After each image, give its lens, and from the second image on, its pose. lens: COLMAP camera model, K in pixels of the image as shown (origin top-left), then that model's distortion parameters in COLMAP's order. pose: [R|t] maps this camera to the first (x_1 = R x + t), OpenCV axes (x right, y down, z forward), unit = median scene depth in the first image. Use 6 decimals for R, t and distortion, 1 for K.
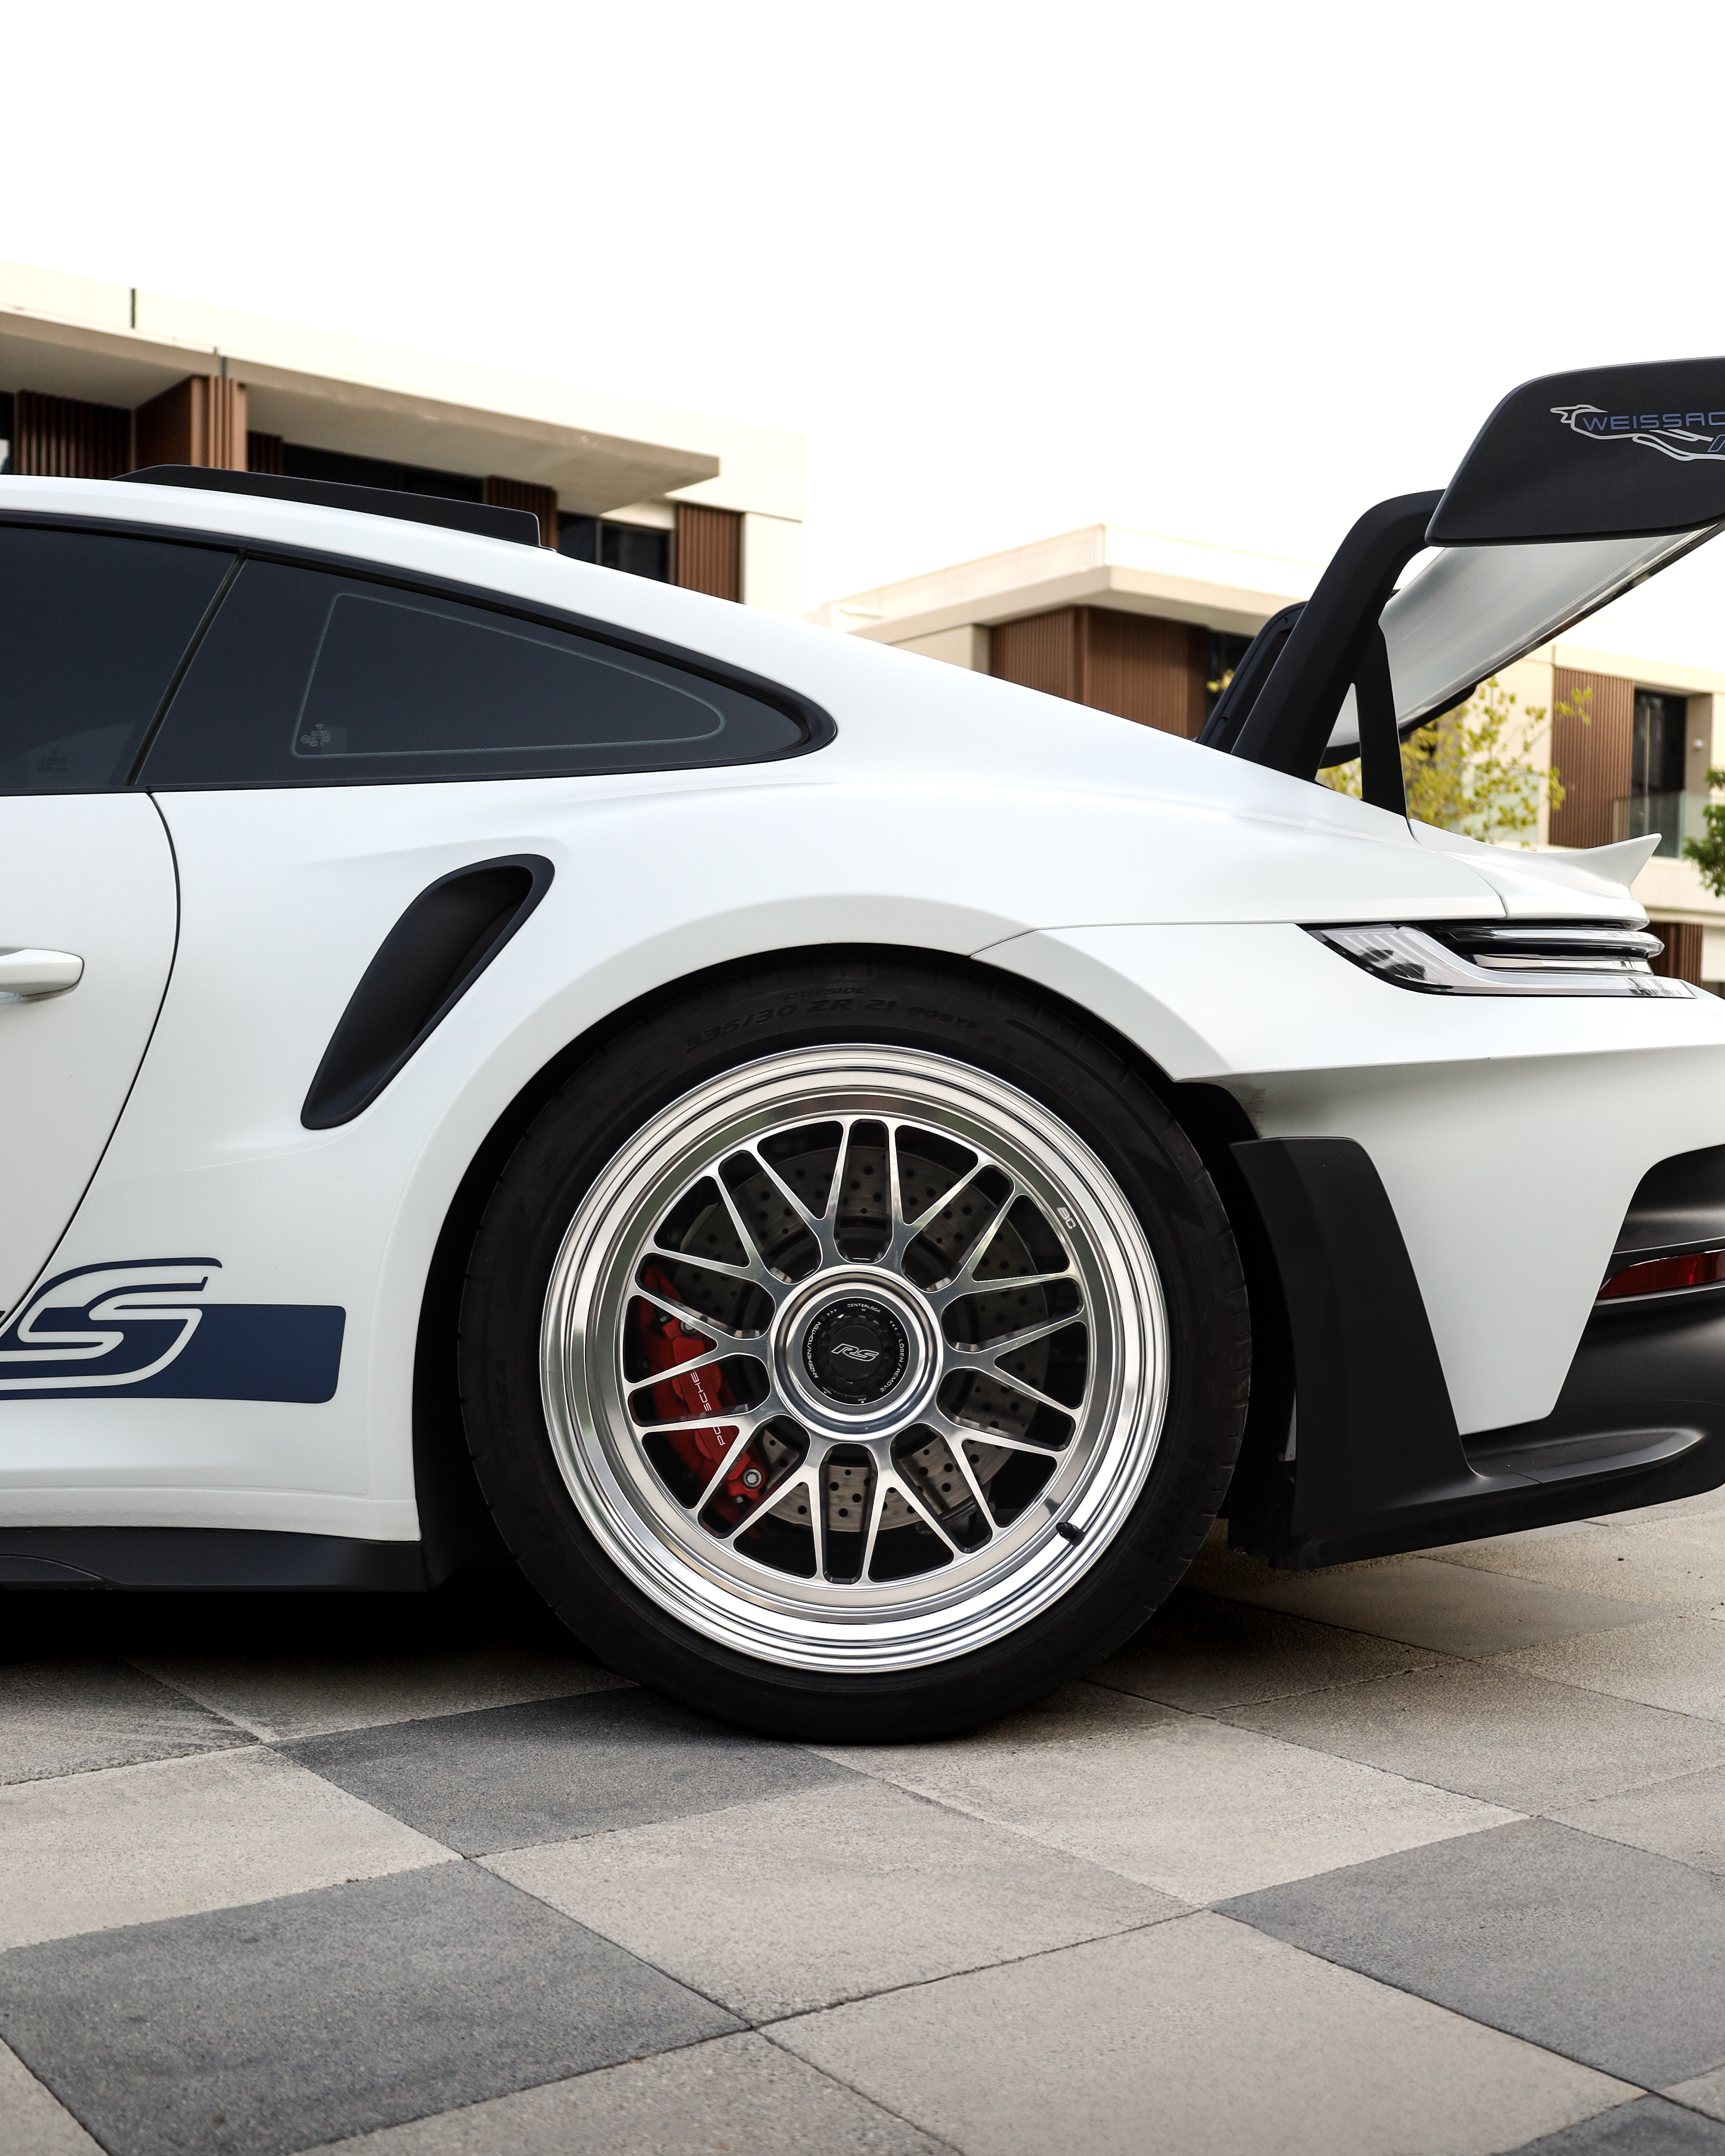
lens RADIAL K [[2382.7, 0, 867.5], [0, 2382.7, 1098.4], [0, 0, 1]] dist [-0.006474, 0.000000]
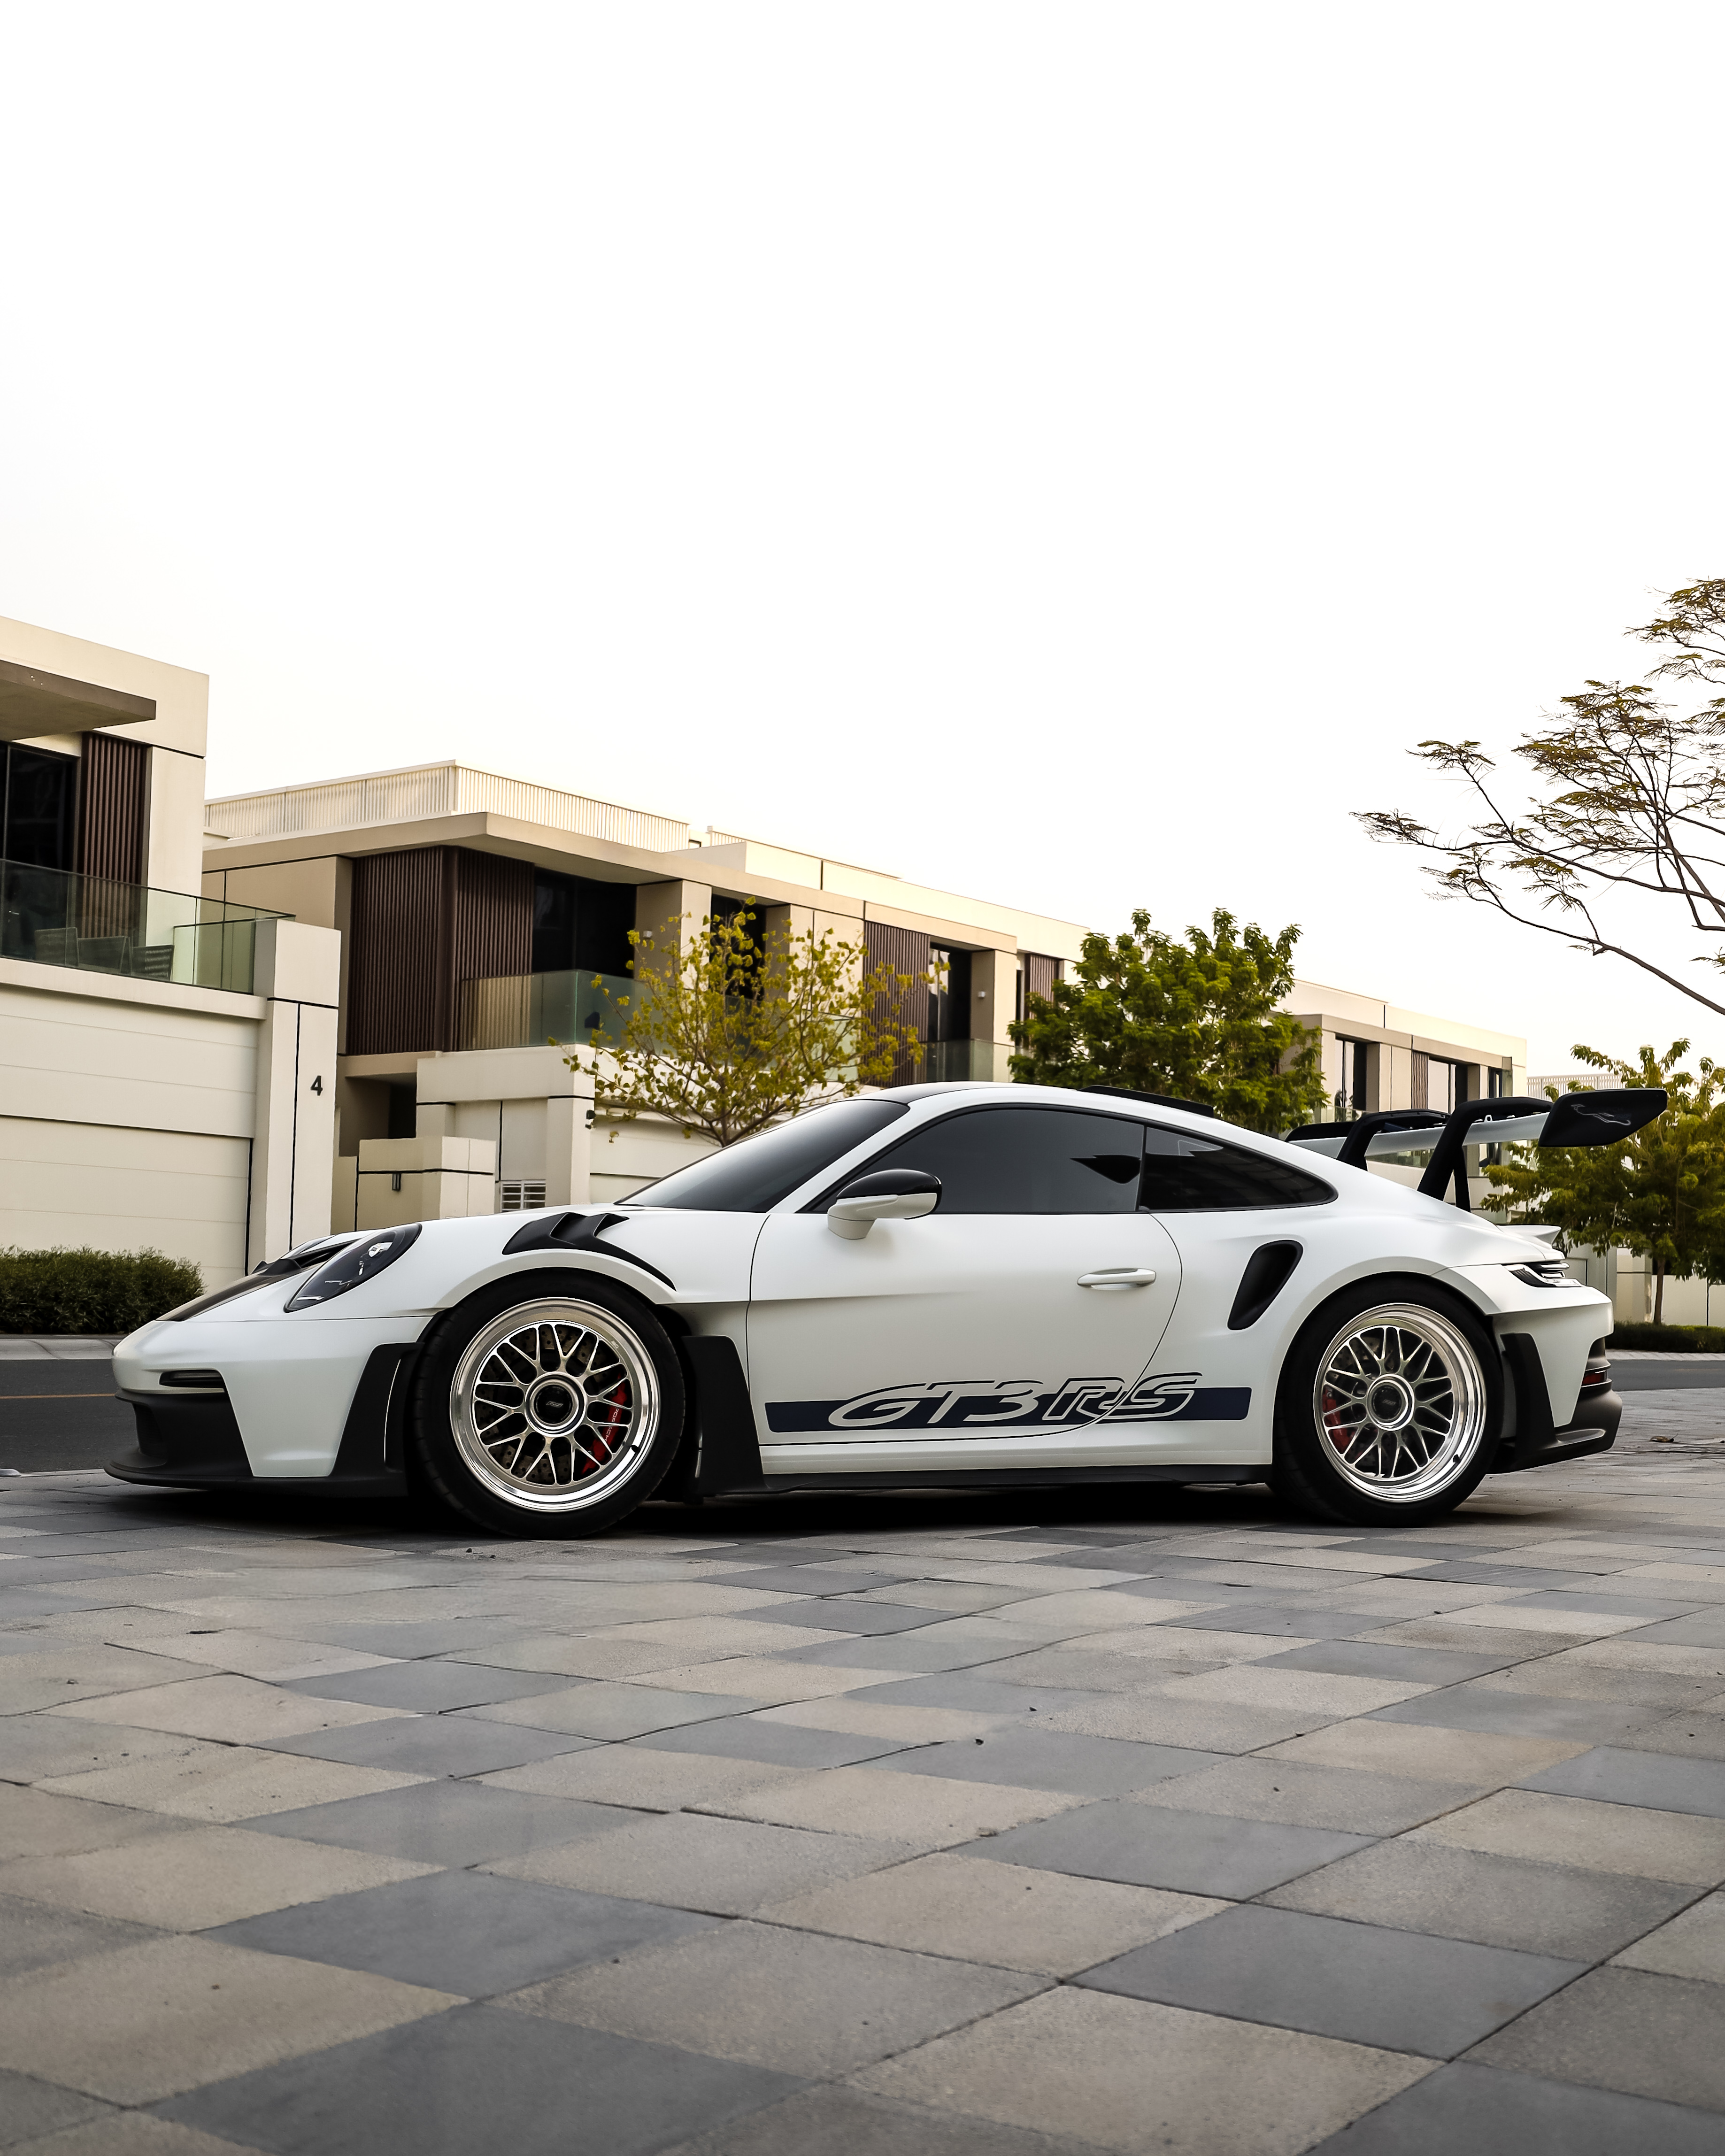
lens RADIAL K [[2433.5, 0, 864.6], [0, 2433.5, 1098.9], [0, 0, 1]] dist [-0.028604, 0.000000]
pose [[0.952105, 0.031705, 0.304123, -1.620388], [-0.004576, 0.995976, -0.089505, -0.001311], [-0.305737, 0.083826, 0.948419, -1.817476]]
